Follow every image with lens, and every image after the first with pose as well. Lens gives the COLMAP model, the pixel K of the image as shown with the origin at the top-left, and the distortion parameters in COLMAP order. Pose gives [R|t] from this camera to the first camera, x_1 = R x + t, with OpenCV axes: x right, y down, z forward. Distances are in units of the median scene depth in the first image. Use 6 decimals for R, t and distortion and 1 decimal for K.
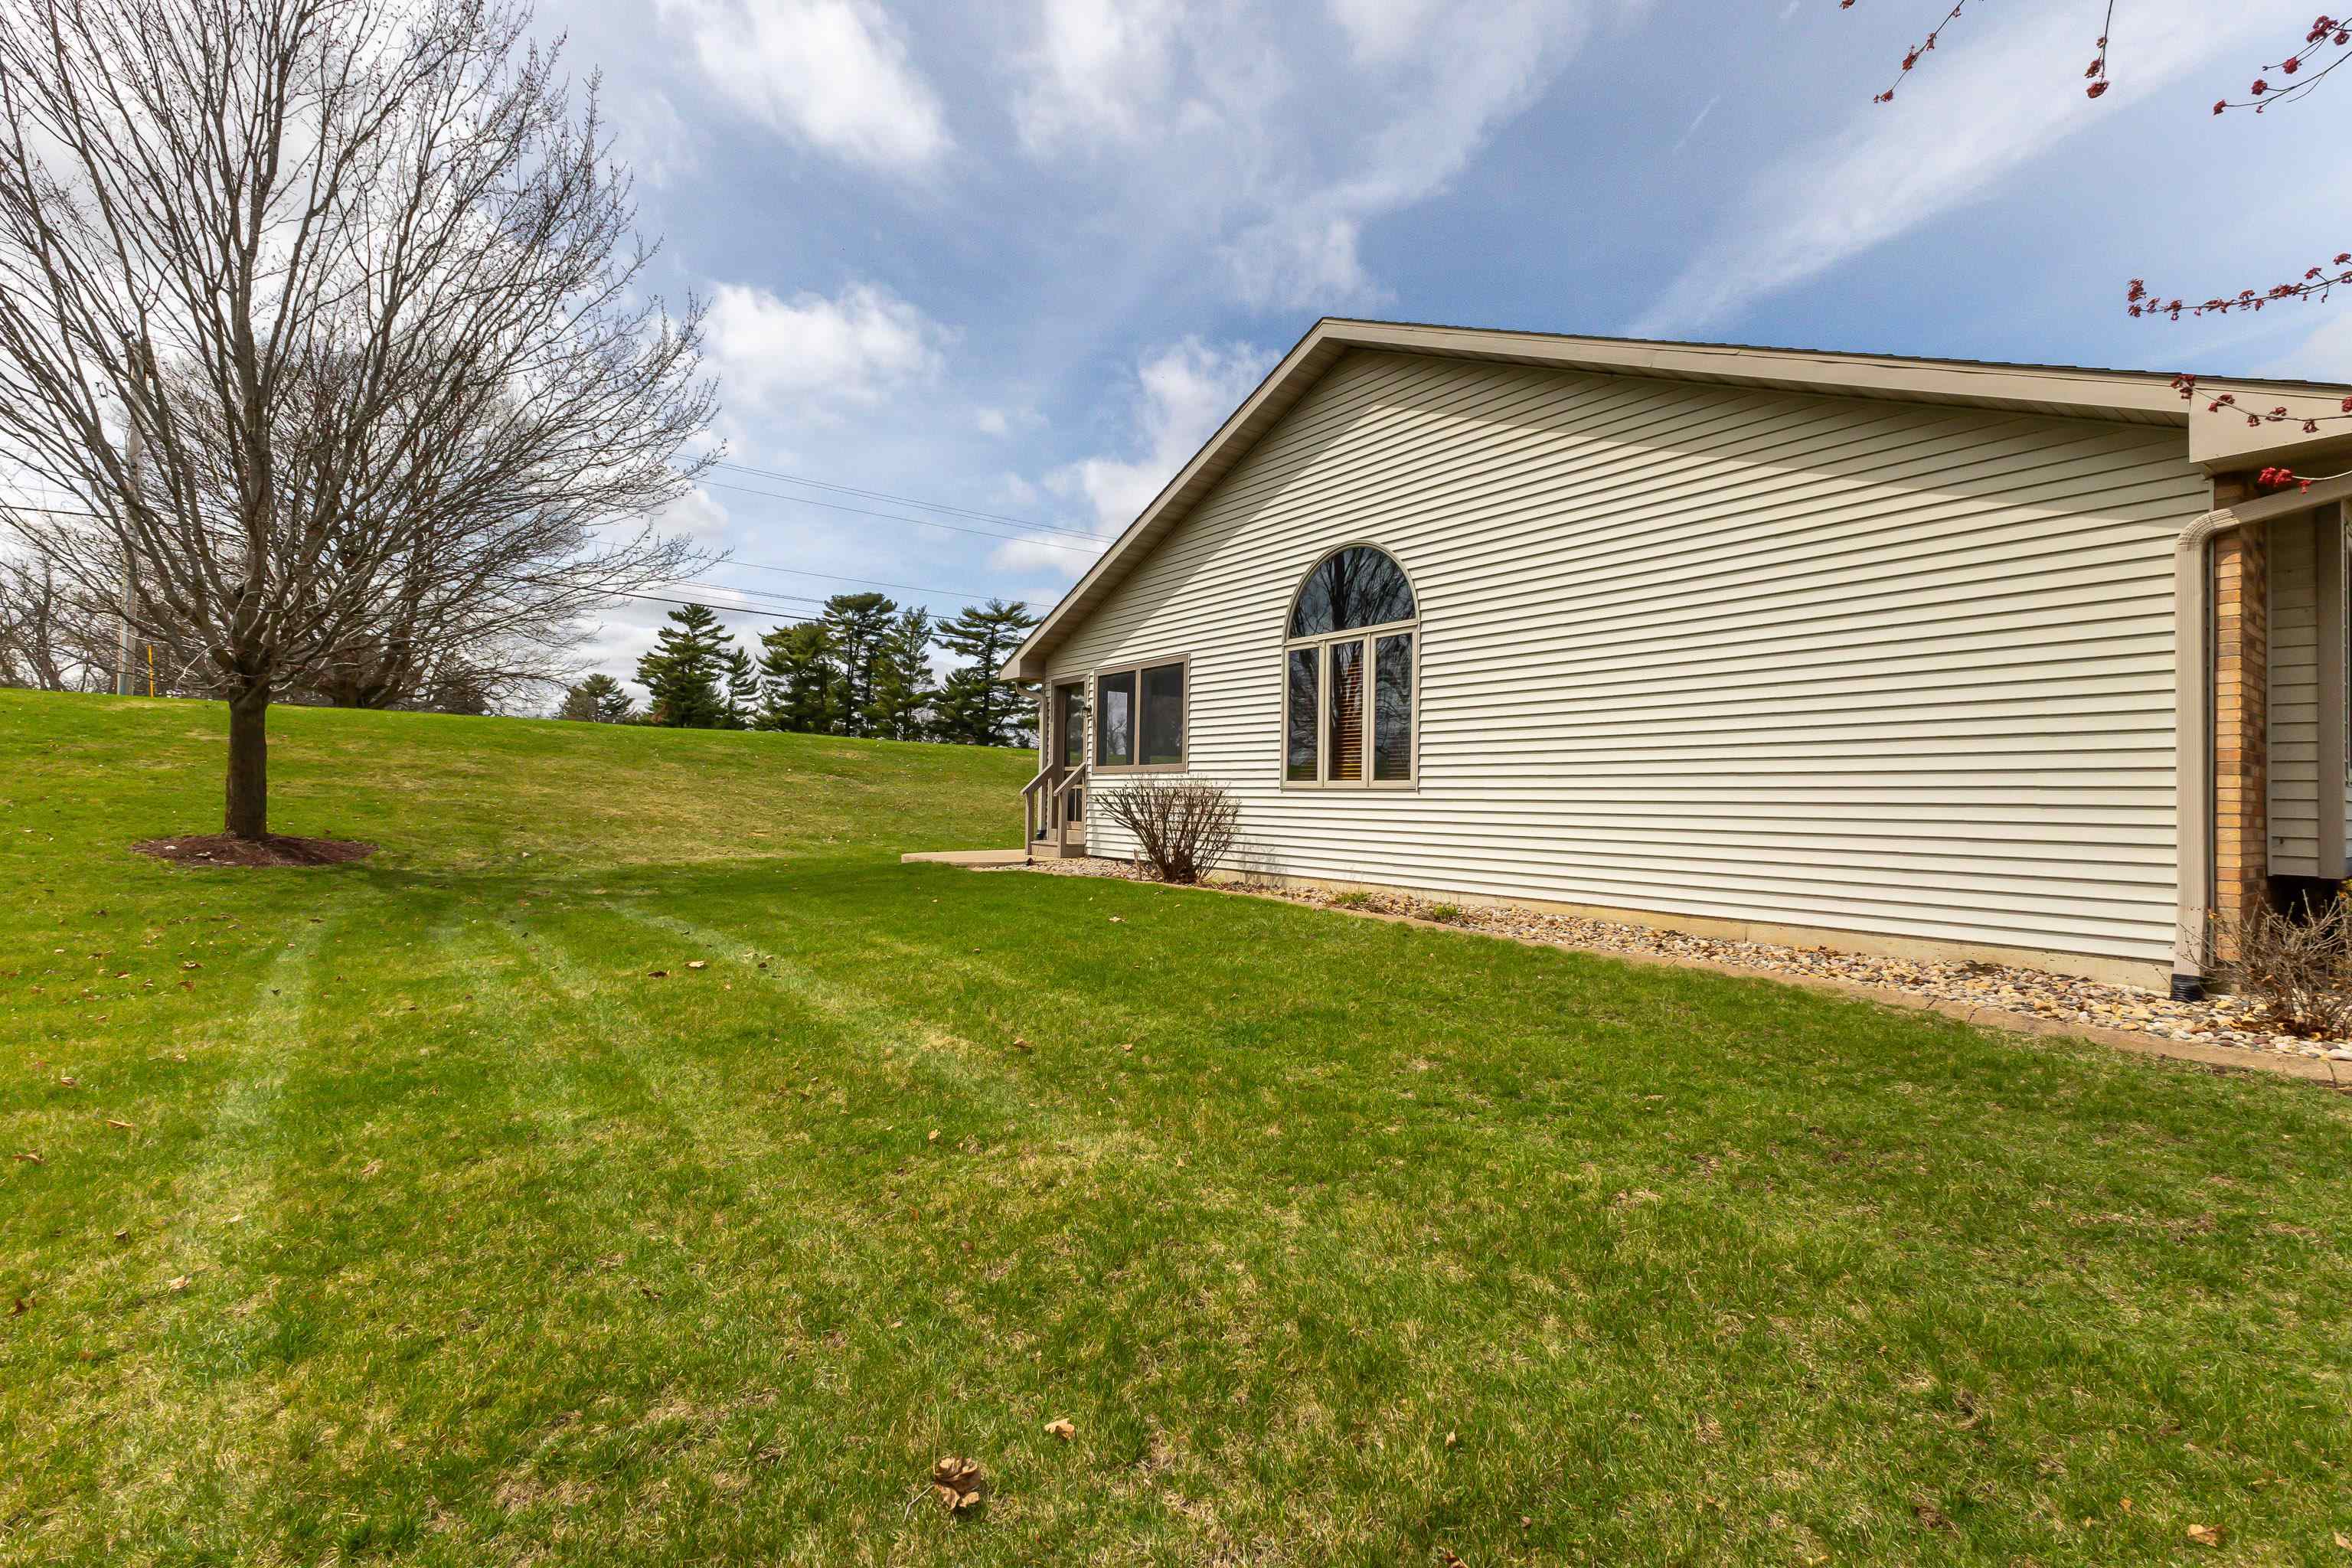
lens RADIAL K [[1029.0, 0, 1133.6], [0, 1029.0, 794.7], [0, 0, 1]] dist [-0.008055, -0.000047]
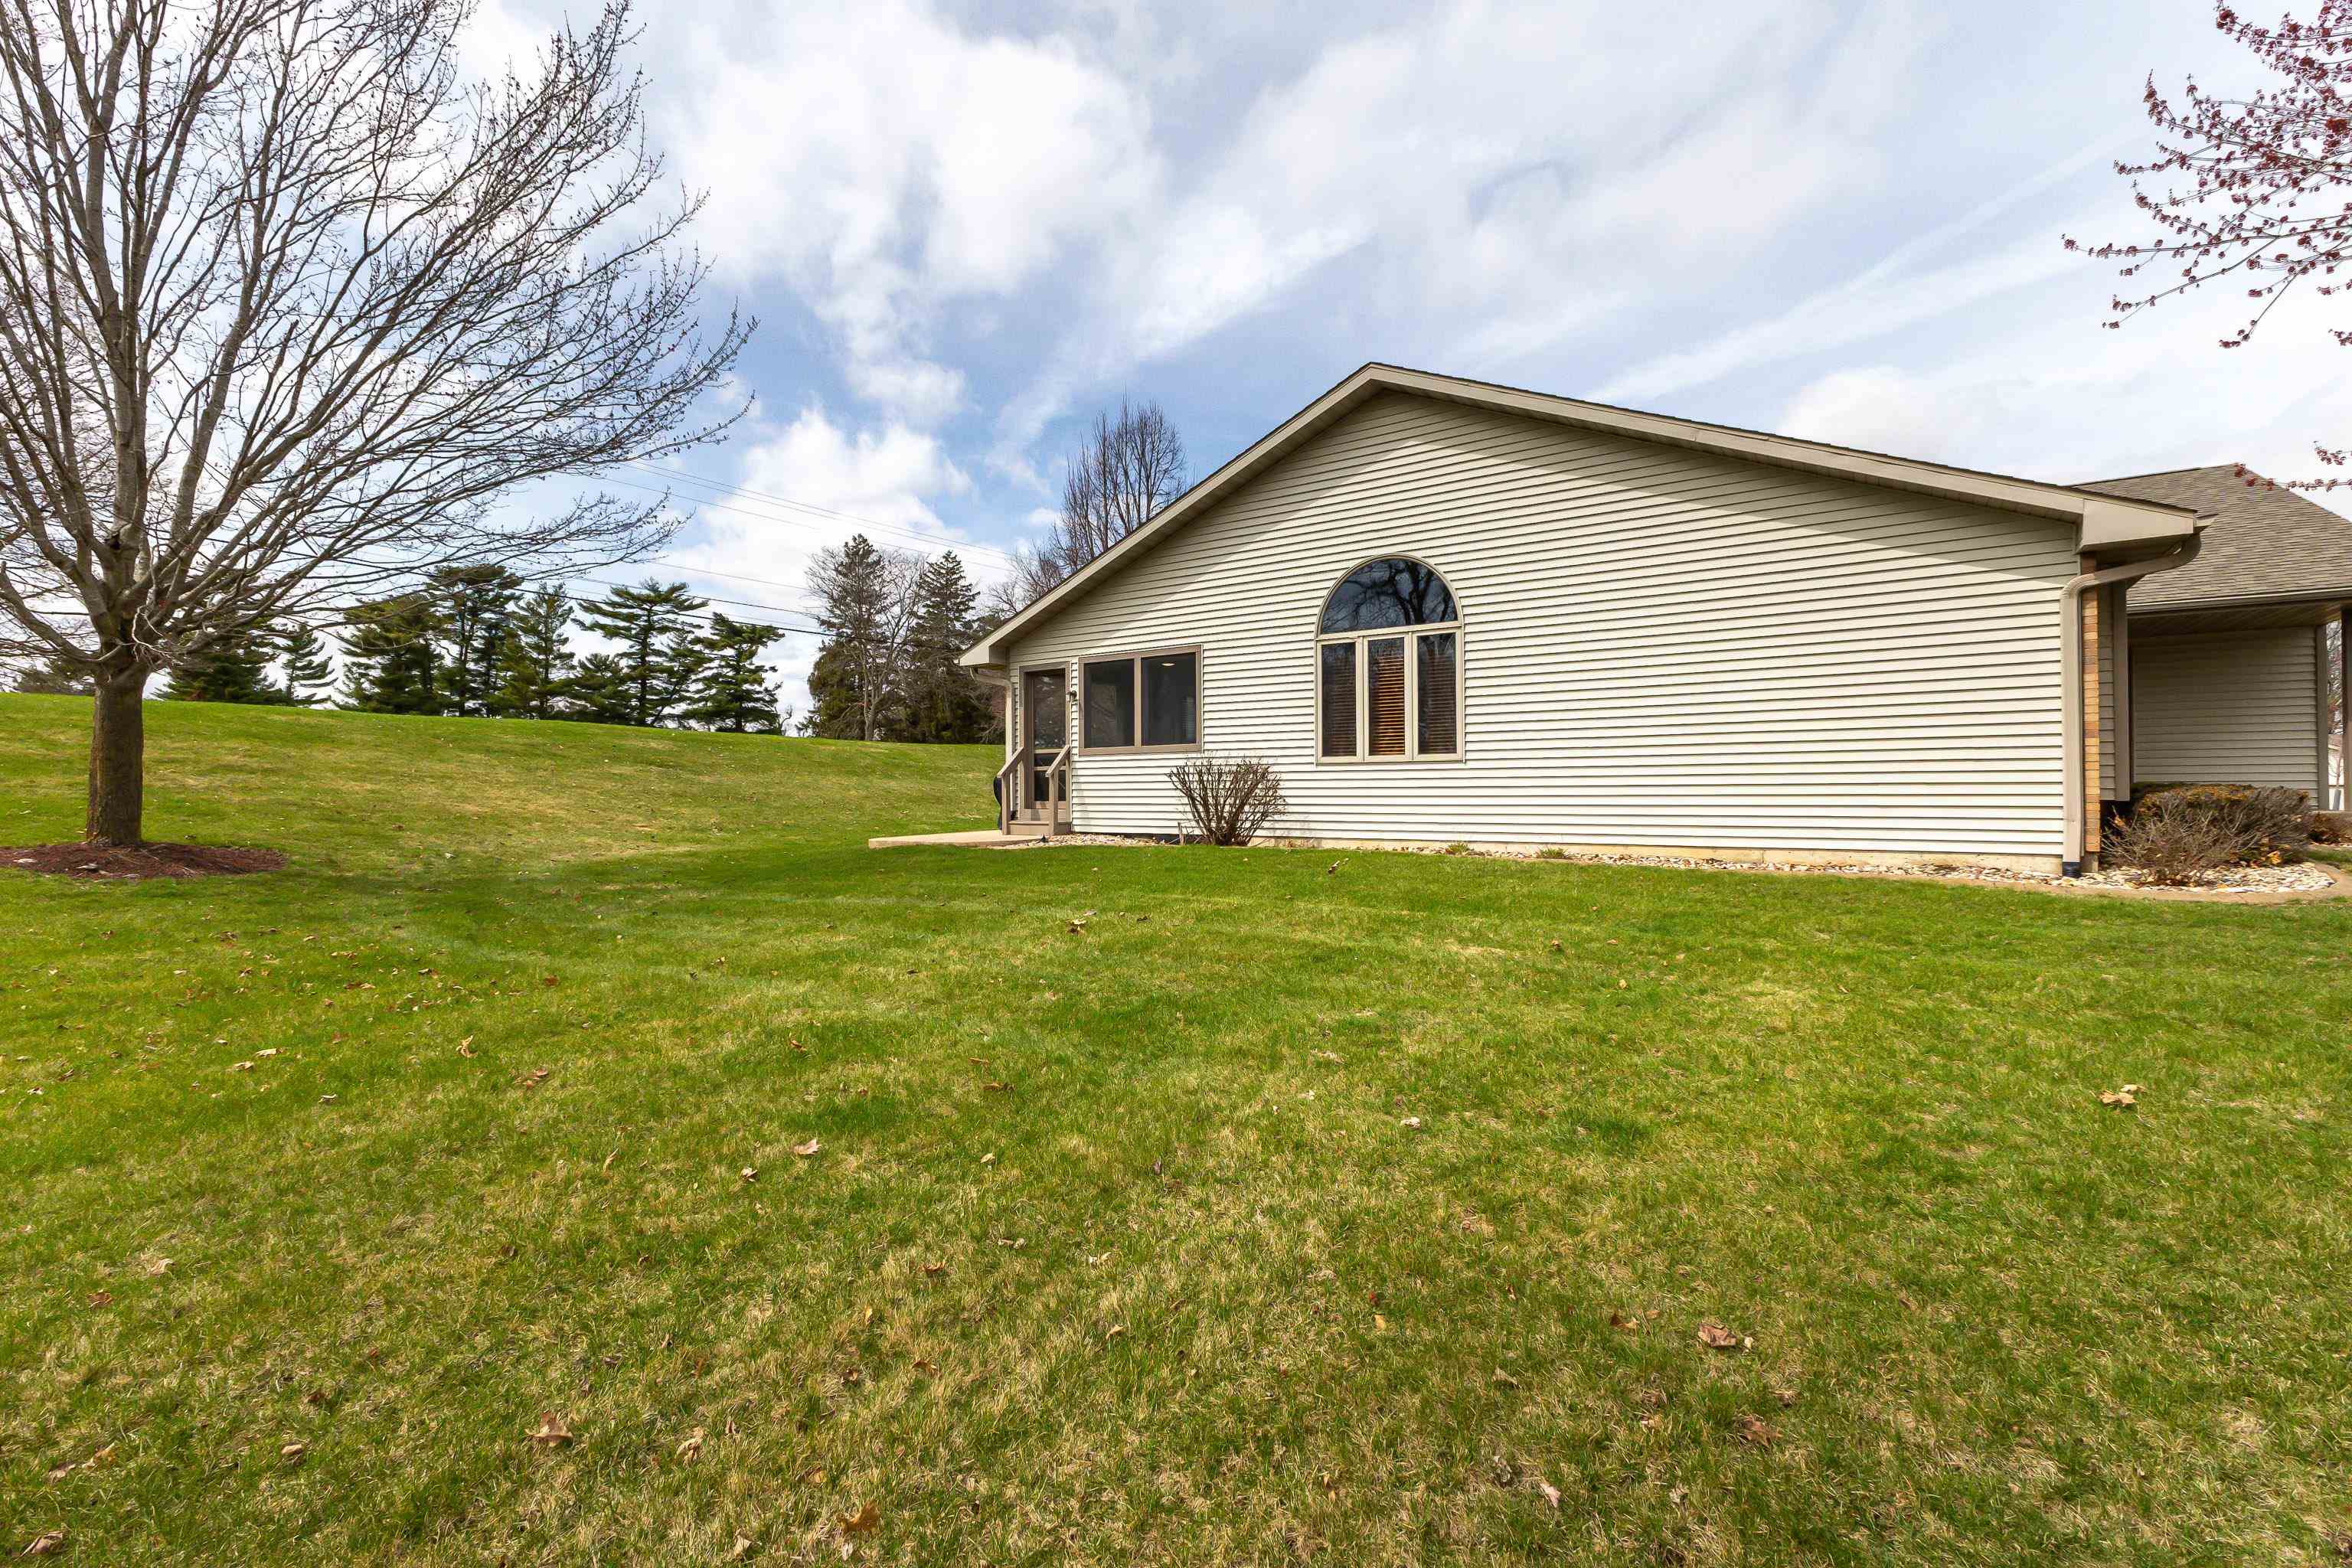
lens RADIAL K [[1029.0, 0, 1115.0], [0, 1029.0, 792.4], [0, 0, 1]] dist [-0.008055, -0.000047]
pose [[0.946616, -0.022178, 0.321599, -0.346086], [0.020267, 0.999751, 0.009288, 0.008315], [-0.321725, -0.002275, 0.946831, -0.016397]]
